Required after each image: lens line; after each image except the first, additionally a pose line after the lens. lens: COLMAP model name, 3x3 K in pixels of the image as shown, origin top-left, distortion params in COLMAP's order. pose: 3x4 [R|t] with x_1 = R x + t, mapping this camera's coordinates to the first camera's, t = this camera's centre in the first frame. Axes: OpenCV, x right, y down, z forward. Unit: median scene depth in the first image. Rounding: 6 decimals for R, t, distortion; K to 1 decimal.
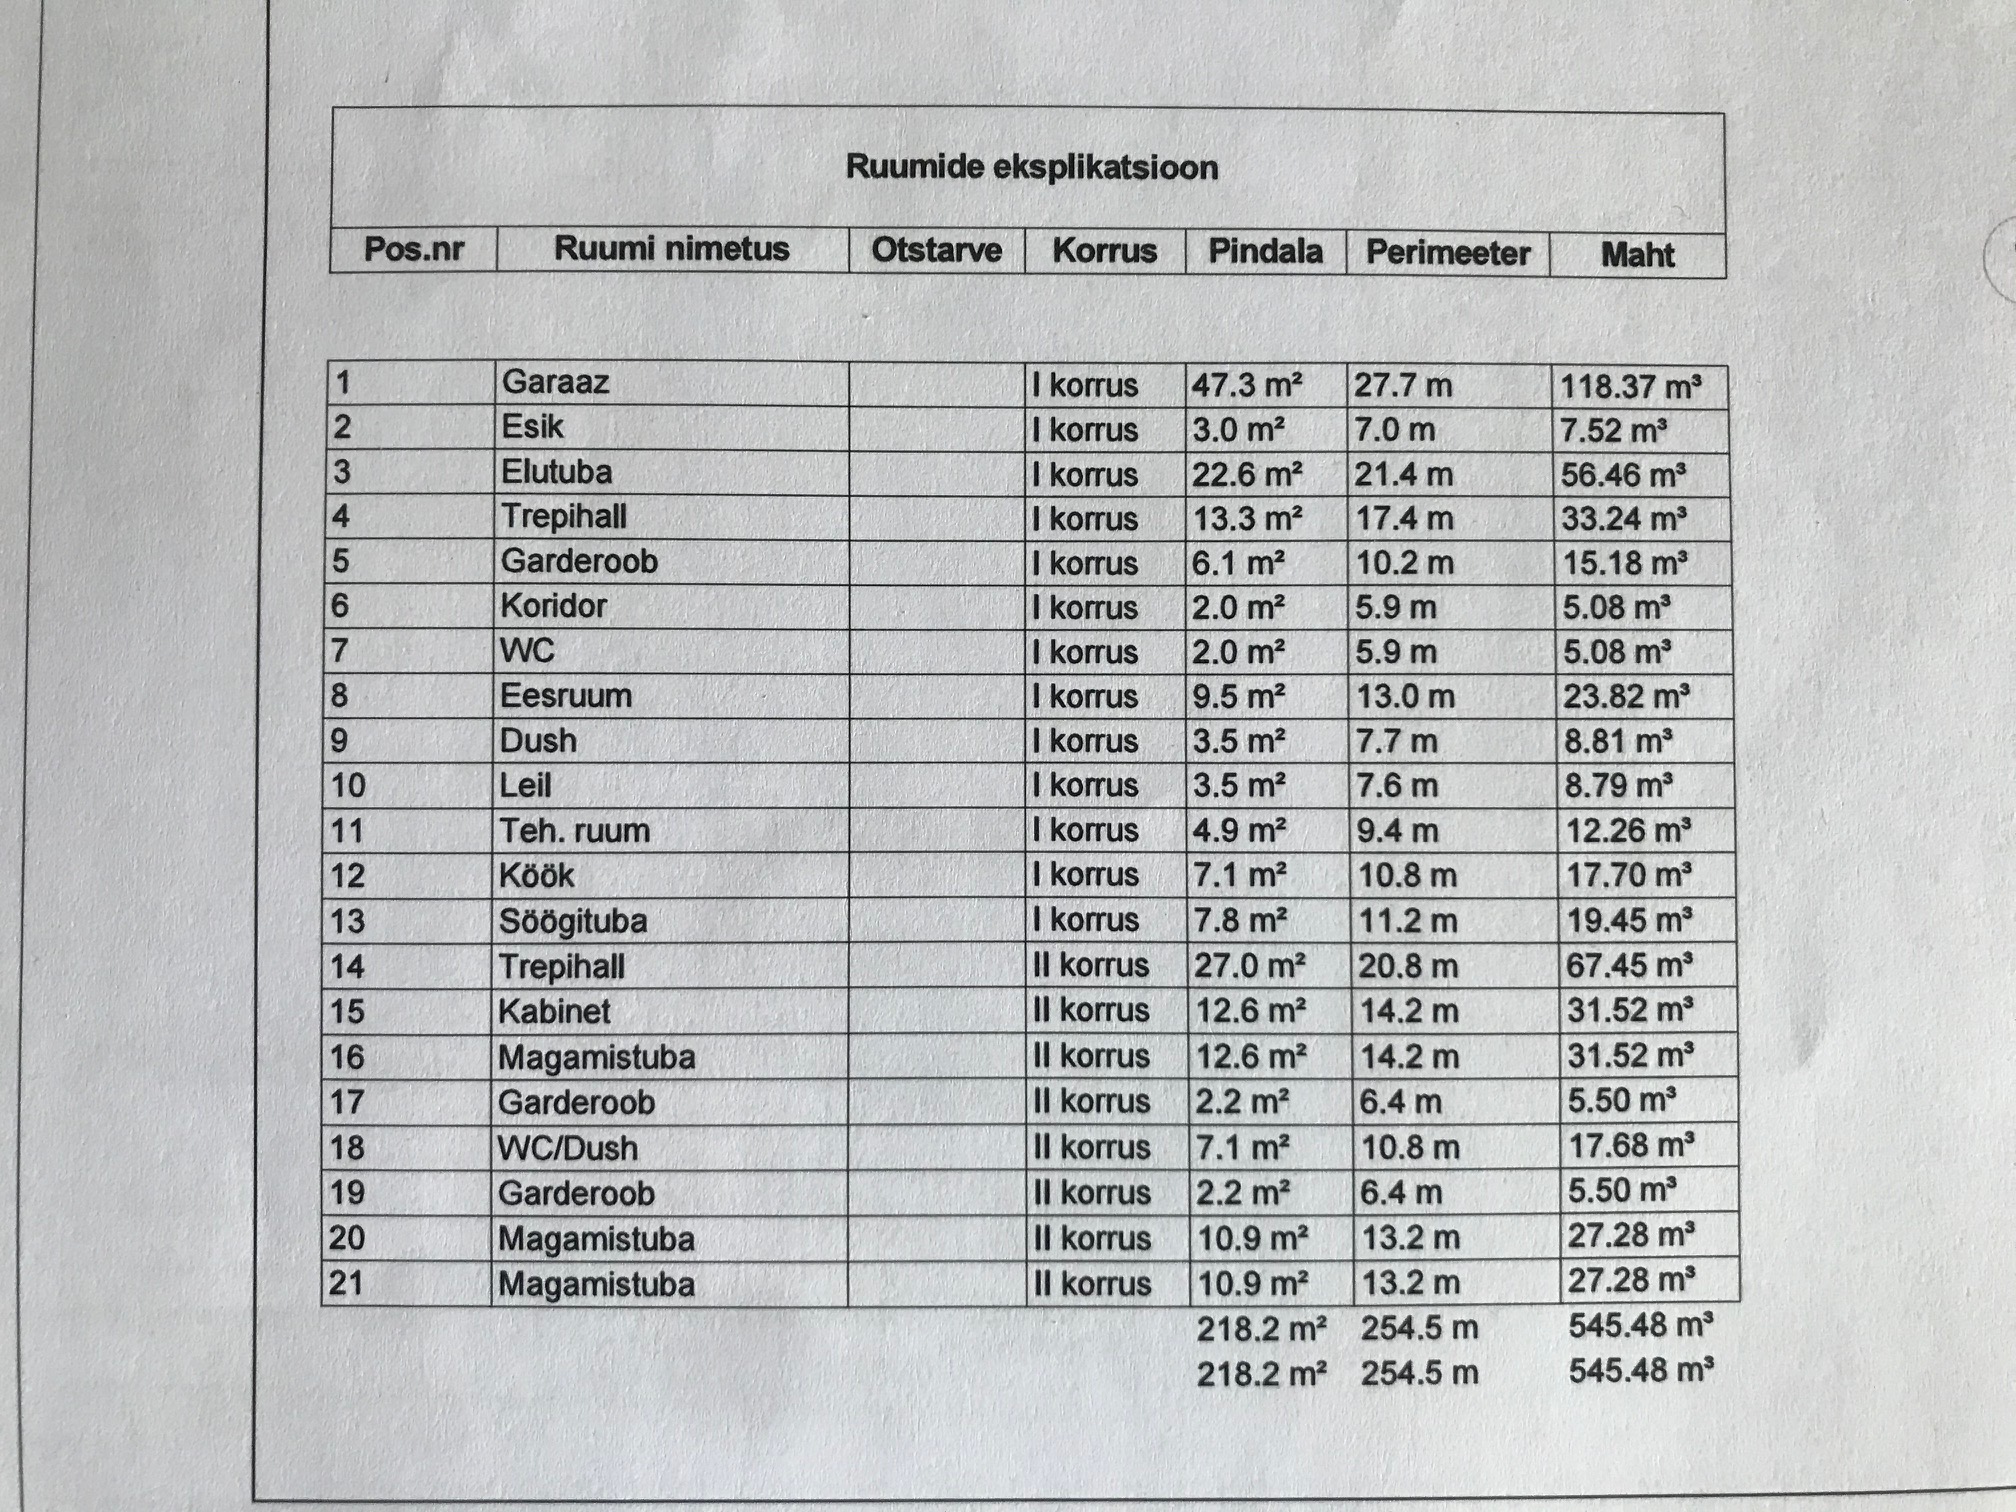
lens RADIAL K [[1642.3, 0, 1008.3], [0, 1642.3, 757.8], [0, 0, 1]] dist [0.001629, -0.030636]
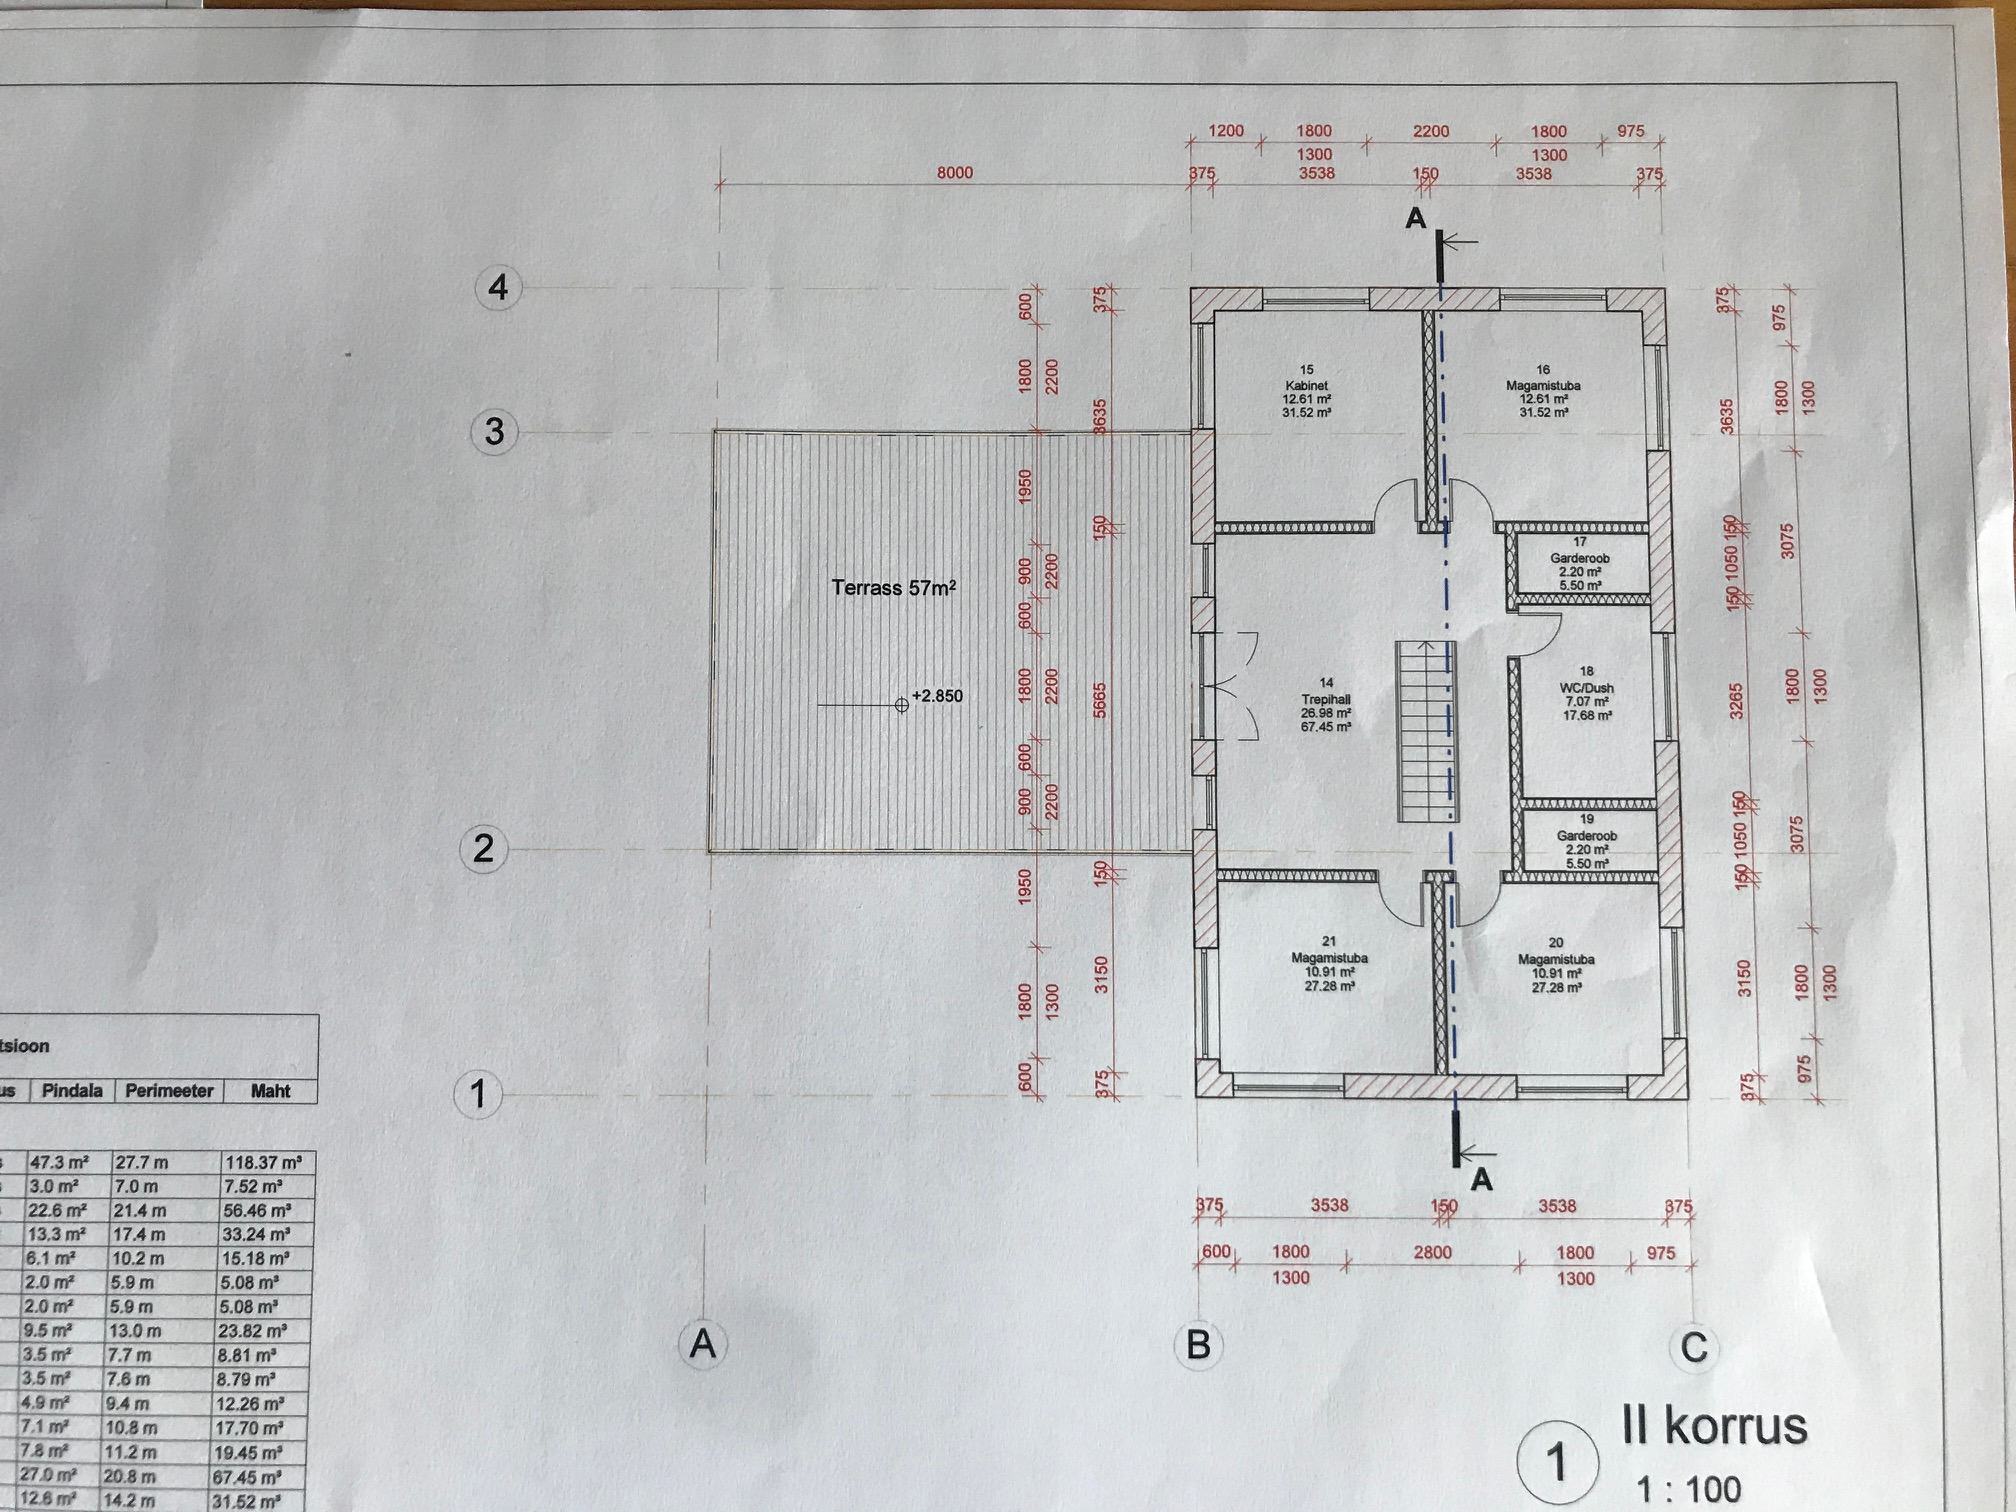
lens RADIAL K [[1642.3, 0, 1006.9], [0, 1642.3, 751.8], [0, 0, 1]] dist [0.001629, -0.030636]
pose [[0.999999, 0.000523, -0.001328, 1.245282], [-0.000598, 0.998380, -0.056890, -0.595365], [0.001296, 0.056890, 0.998380, -0.914347]]
